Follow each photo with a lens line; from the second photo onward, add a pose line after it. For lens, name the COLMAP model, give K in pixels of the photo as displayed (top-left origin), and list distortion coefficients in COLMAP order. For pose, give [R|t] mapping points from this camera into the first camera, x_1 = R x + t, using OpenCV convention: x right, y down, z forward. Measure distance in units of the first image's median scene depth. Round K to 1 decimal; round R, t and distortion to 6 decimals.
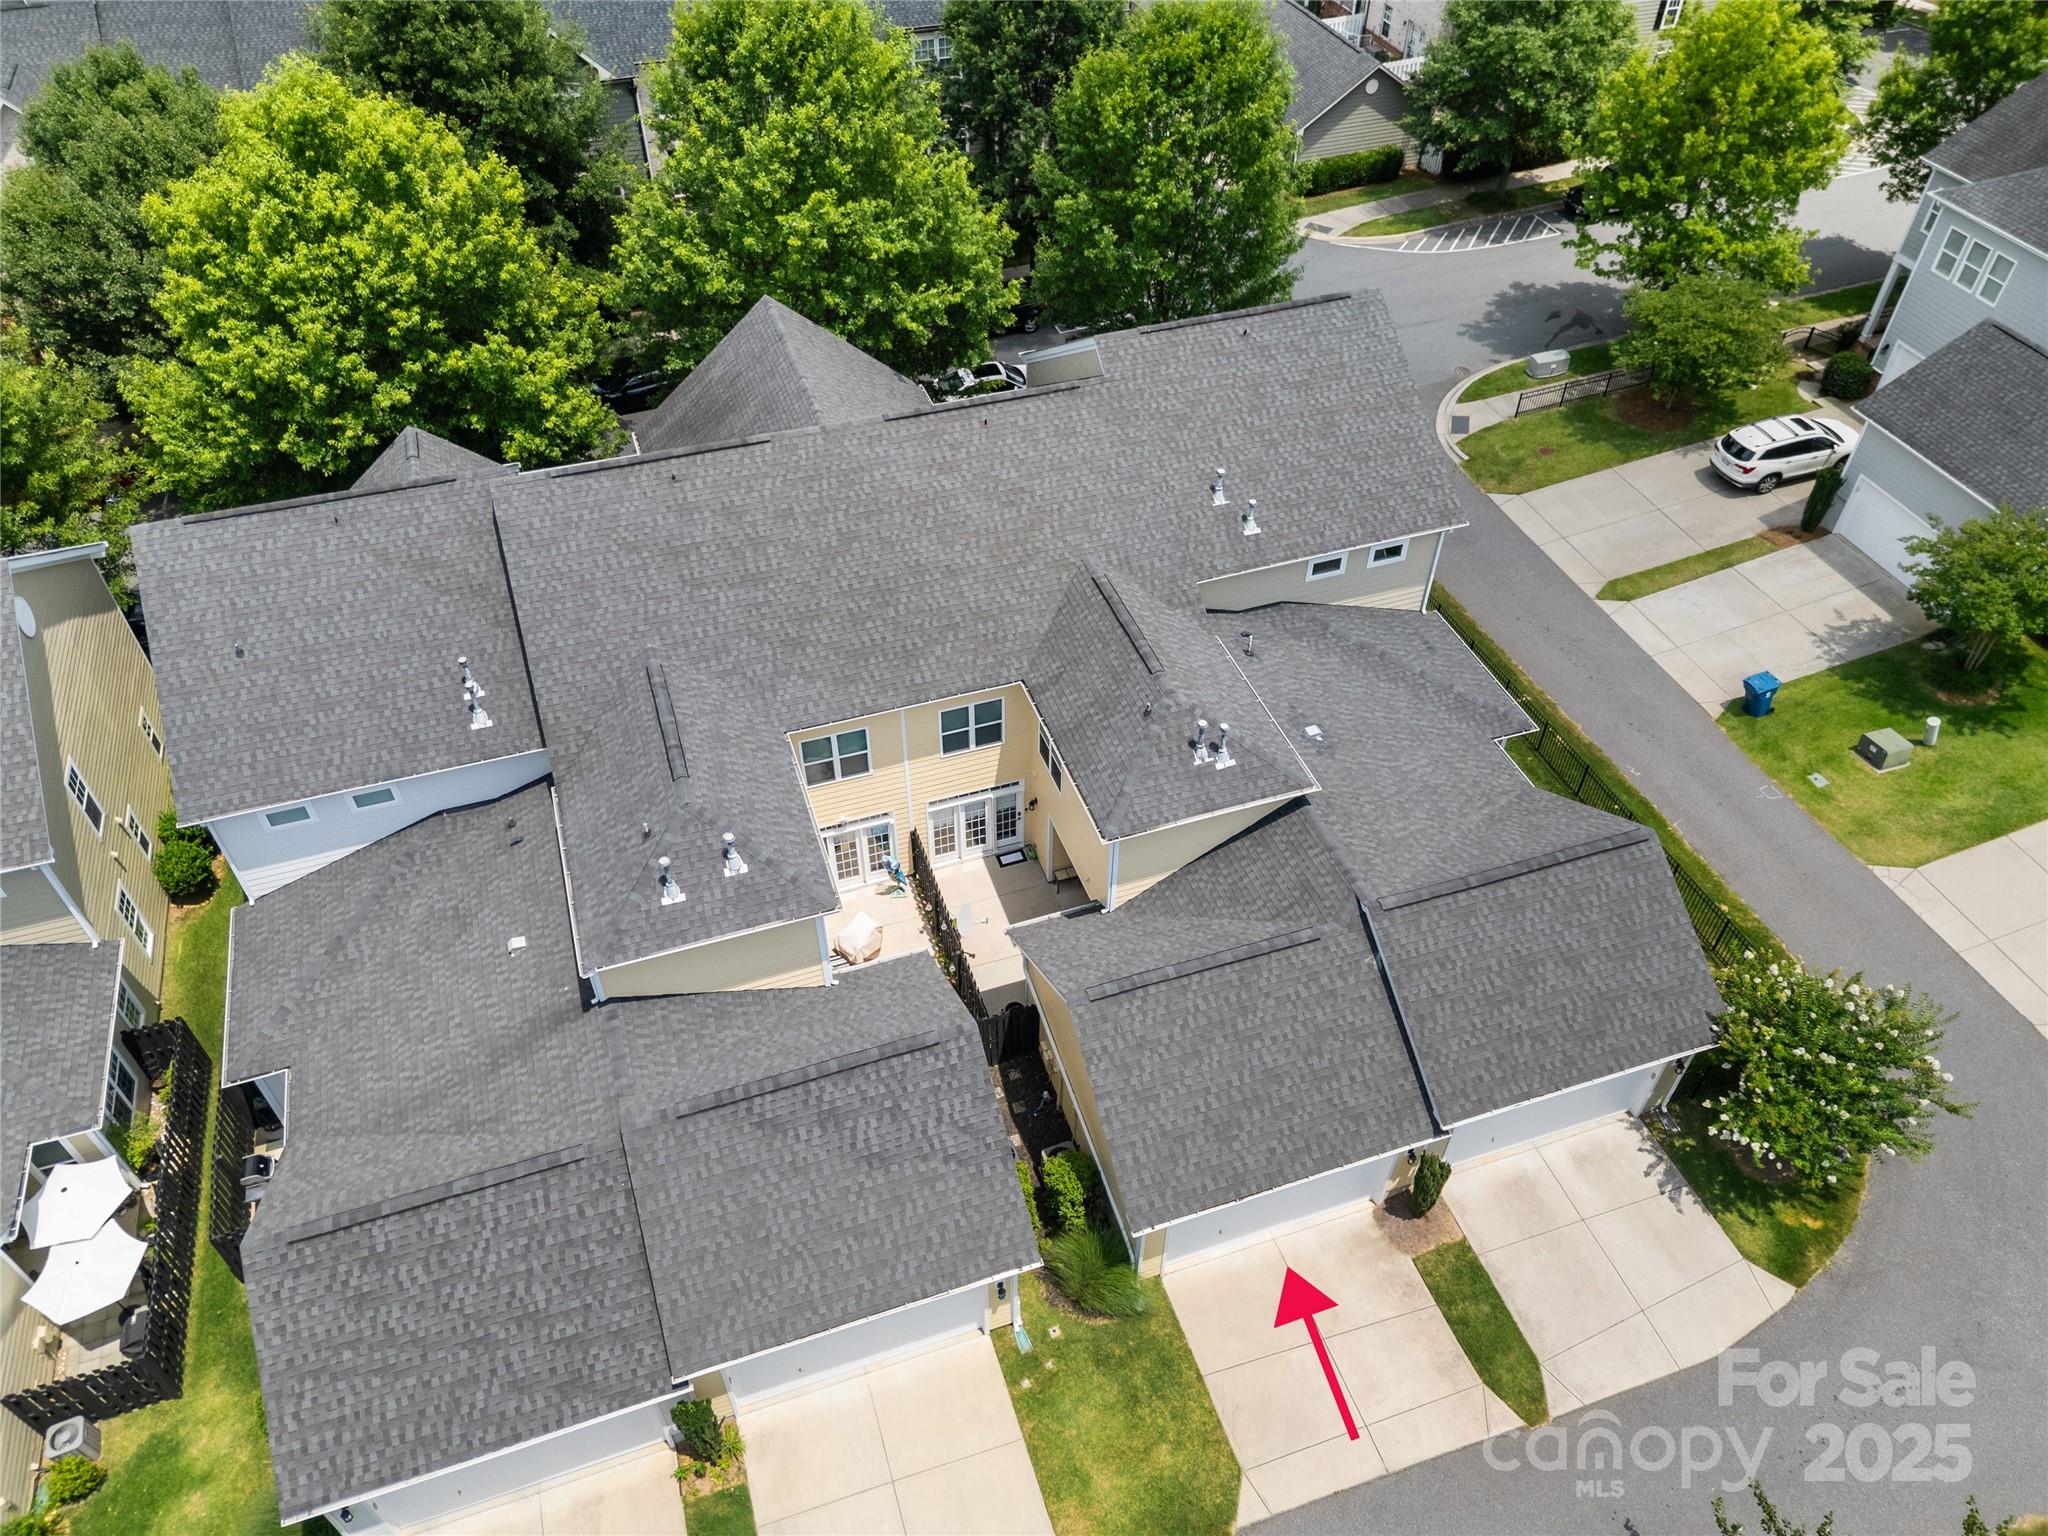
lens RADIAL K [[1437.6, 0, 1024.0], [0, 1437.6, 740.2], [0, 0, 1]] dist [0.041948, -0.000694]
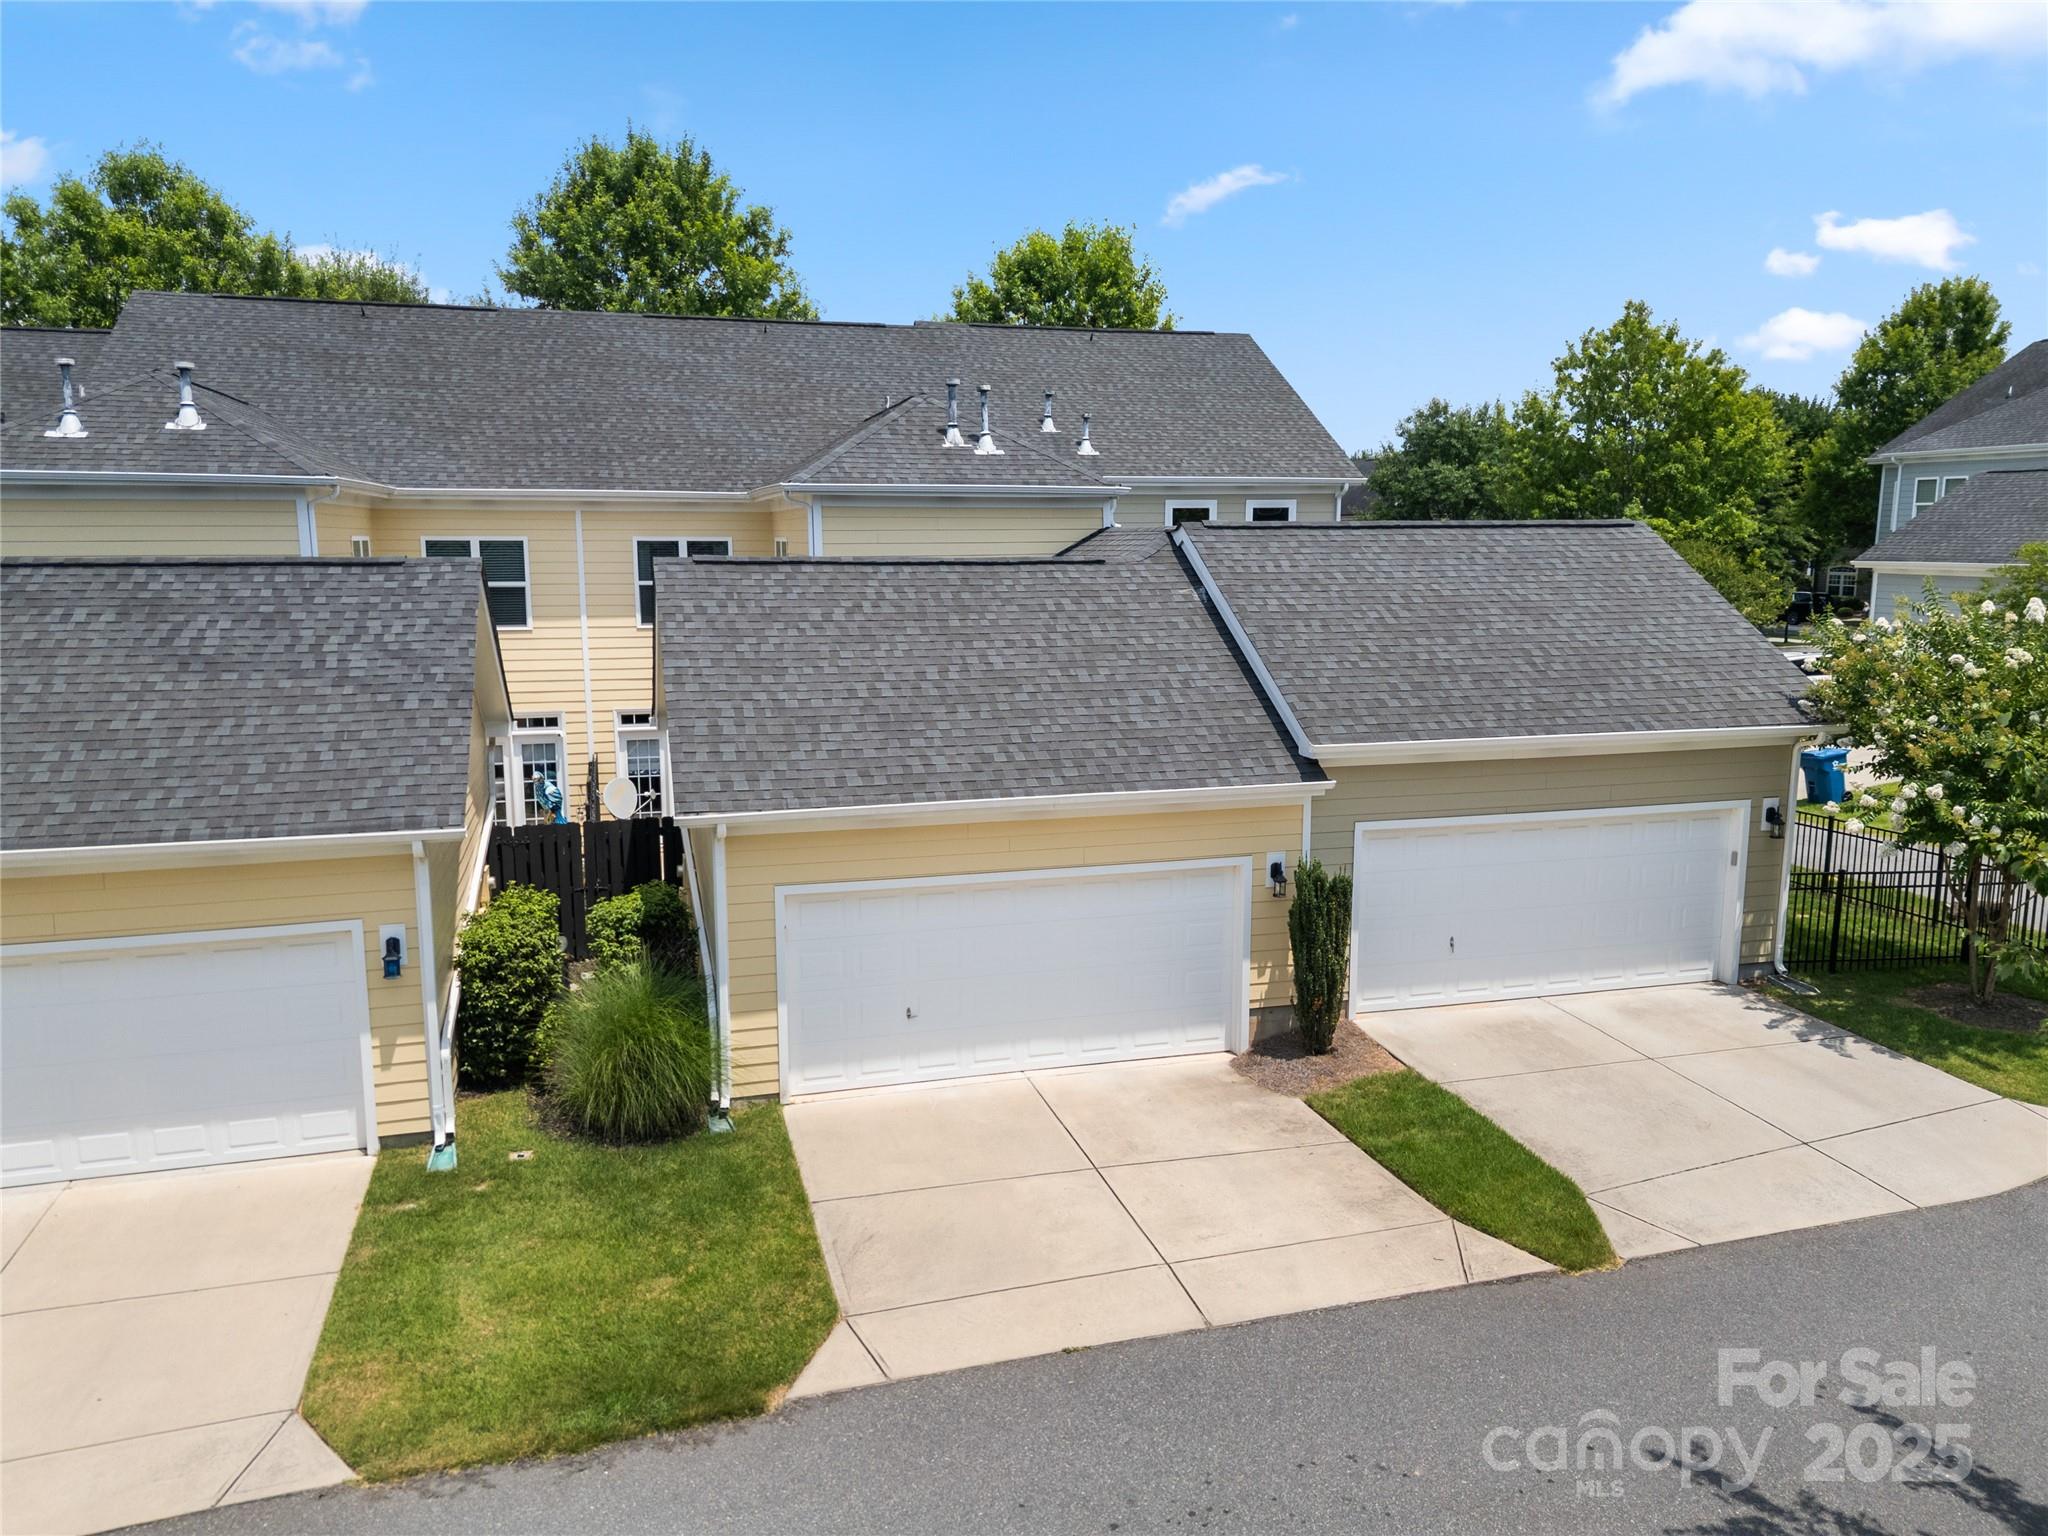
lens RADIAL K [[1437.6, 0, 1024.0], [0, 1437.6, 740.2], [0, 0, 1]] dist [0.041948, -0.000694]
pose [[0.998806, 0.002894, -0.048777, 0.200053], [-0.030386, 0.818547, -0.573635, 0.547955], [0.038266, 0.574432, 0.817657, 0.537588]]
